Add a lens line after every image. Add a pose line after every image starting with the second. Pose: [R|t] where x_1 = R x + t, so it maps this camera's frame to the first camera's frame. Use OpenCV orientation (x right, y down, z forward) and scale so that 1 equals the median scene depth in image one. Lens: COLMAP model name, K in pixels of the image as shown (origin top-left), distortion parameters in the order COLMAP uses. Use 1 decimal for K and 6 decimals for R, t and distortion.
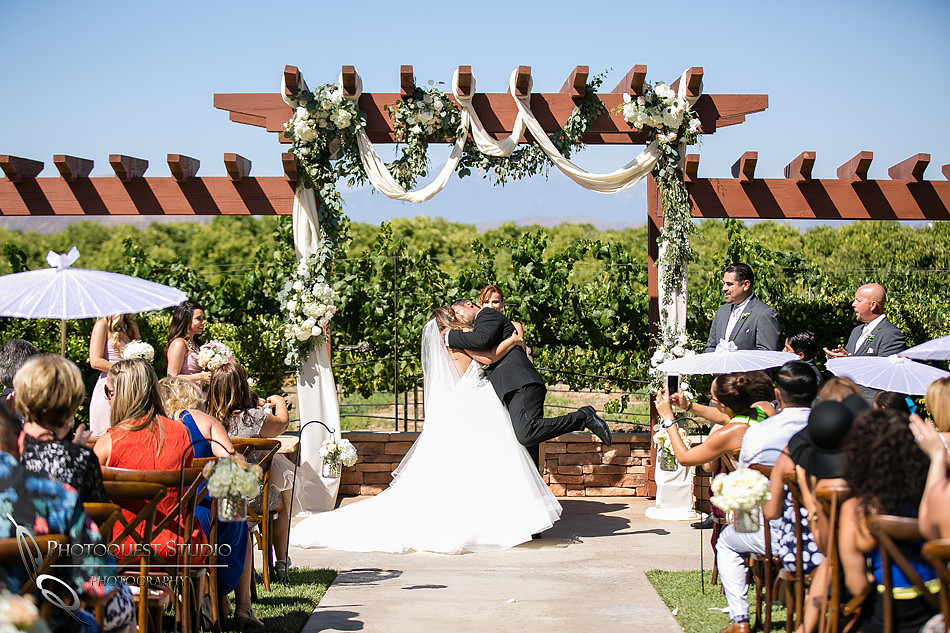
lens RADIAL K [[2547.1, 0, 475.0], [0, 2547.1, 316.5], [0, 0, 1]] dist [-0.075620, 0.710237]
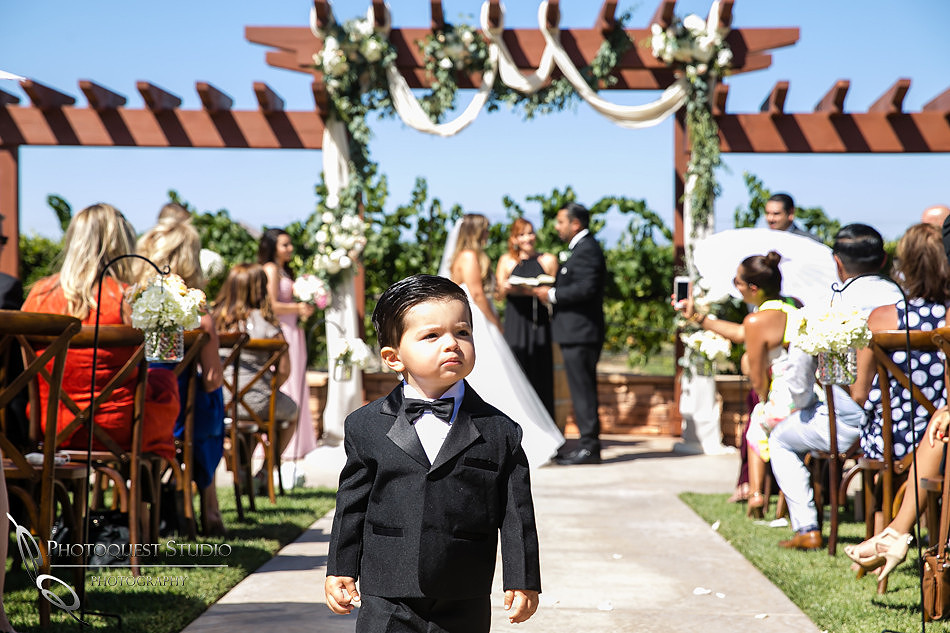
lens RADIAL K [[1988.6, 0, 475.0], [0, 1988.6, 316.5], [0, 0, 1]] dist [0.394520, 0.076809]
pose [[0.999765, 0.005675, -0.020914, 0.005610], [-0.006053, 0.999819, -0.018058, 0.040867], [0.020808, 0.018180, 0.999618, 0.210520]]
